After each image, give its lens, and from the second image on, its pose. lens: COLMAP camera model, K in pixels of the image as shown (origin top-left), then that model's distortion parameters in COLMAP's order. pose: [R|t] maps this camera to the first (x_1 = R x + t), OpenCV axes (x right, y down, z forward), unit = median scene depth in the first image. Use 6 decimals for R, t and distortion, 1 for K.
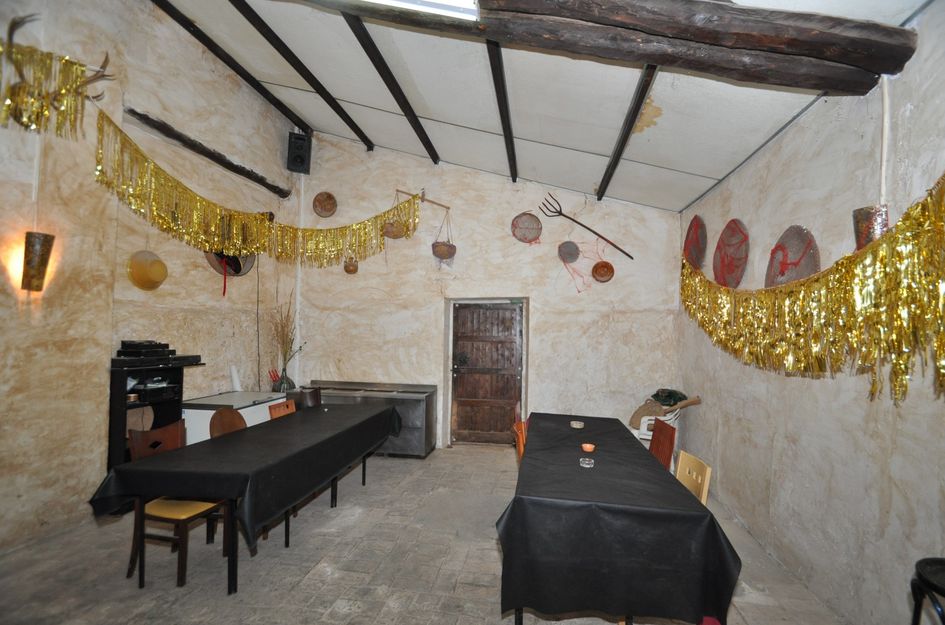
lens RADIAL K [[420.3, 0, 488.3], [0, 420.3, 325.3], [0, 0, 1]] dist [0.026751, -0.017919]
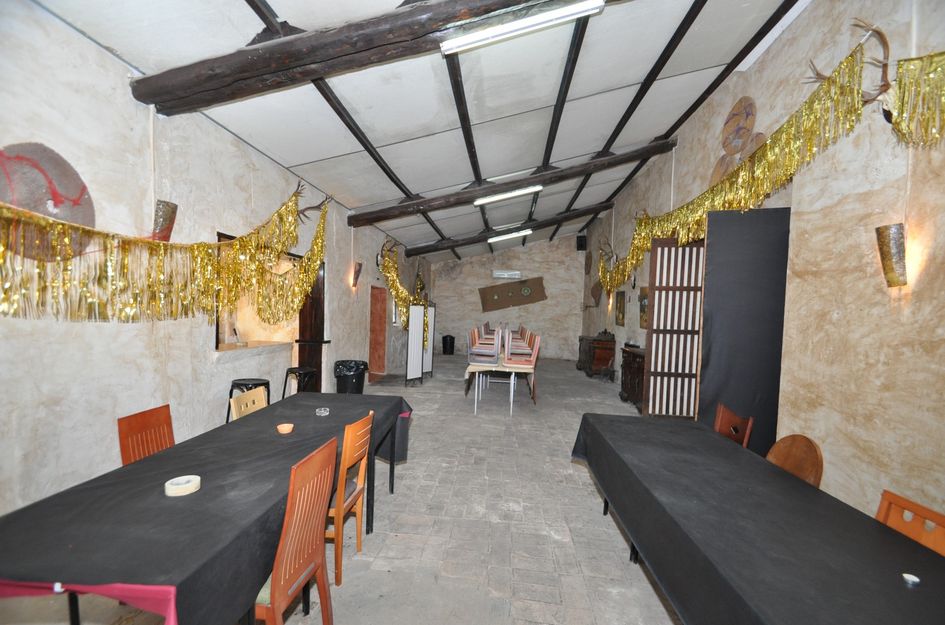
lens RADIAL K [[420.3, 0, 488.3], [0, 420.3, 325.3], [0, 0, 1]] dist [0.026751, -0.017919]
pose [[-0.994609, -0.058171, -0.085842, -0.081088], [-0.058805, 0.998258, 0.004869, 0.055312], [0.085410, 0.009891, -0.996297, 1.849325]]
